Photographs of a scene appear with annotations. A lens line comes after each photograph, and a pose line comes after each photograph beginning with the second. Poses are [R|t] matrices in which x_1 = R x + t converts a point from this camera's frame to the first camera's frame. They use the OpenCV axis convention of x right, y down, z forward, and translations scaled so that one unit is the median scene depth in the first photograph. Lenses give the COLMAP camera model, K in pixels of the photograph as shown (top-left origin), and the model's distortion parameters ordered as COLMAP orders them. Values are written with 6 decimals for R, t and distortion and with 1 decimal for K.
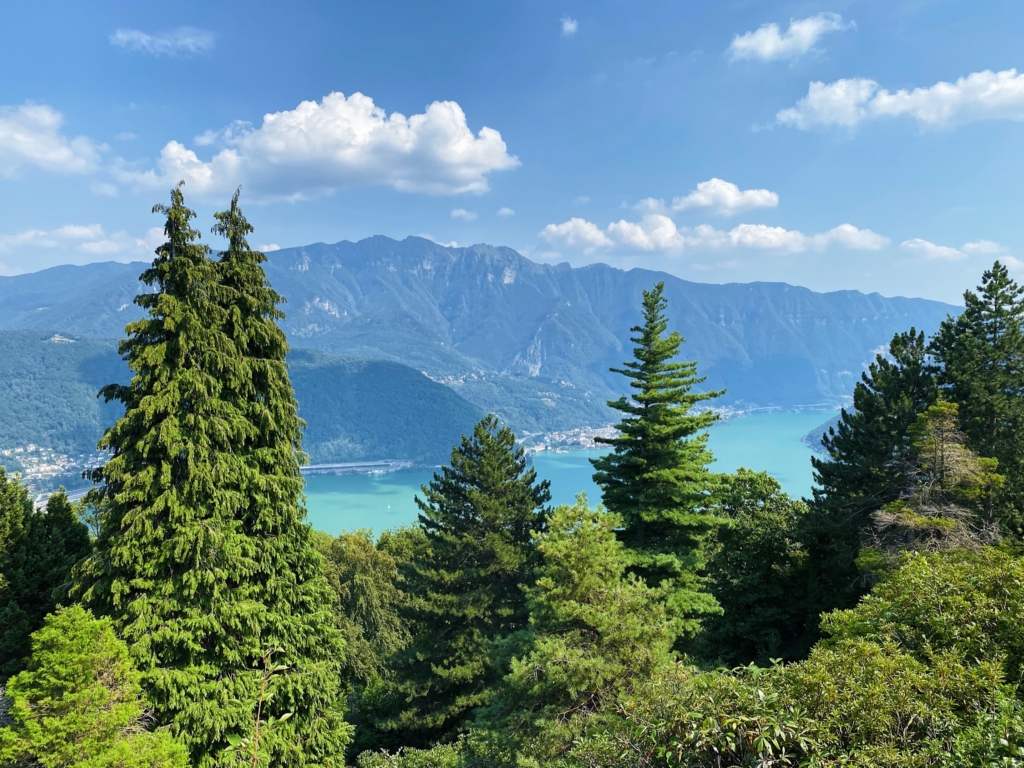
lens RADIAL K [[769.4, 0, 510.8], [0, 769.4, 380.3], [0, 0, 1]] dist [-0.007786, -0.000919]
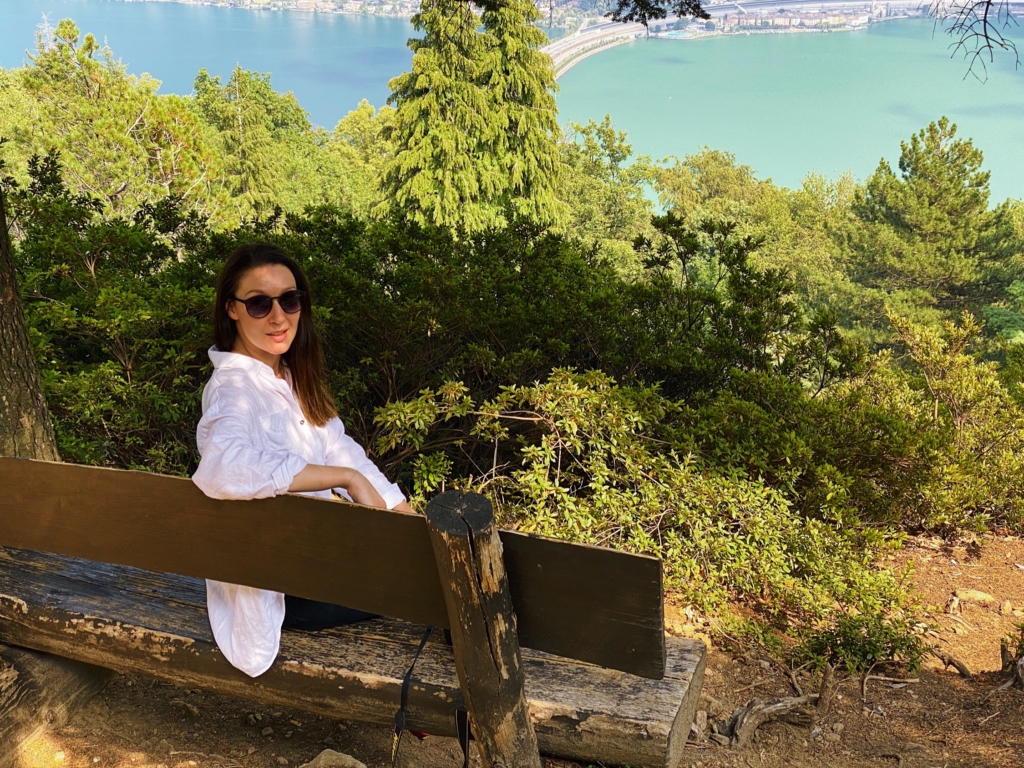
lens RADIAL K [[1550.4, 0, 512.3], [0, 1550.4, 384.6], [0, 0, 1]] dist [0.043738, 0.000000]
pose [[0.830595, 0.194132, -0.521943, 0.858113], [-0.003586, 0.939113, 0.343589, -0.419485], [0.556865, -0.283511, 0.780719, -0.721646]]
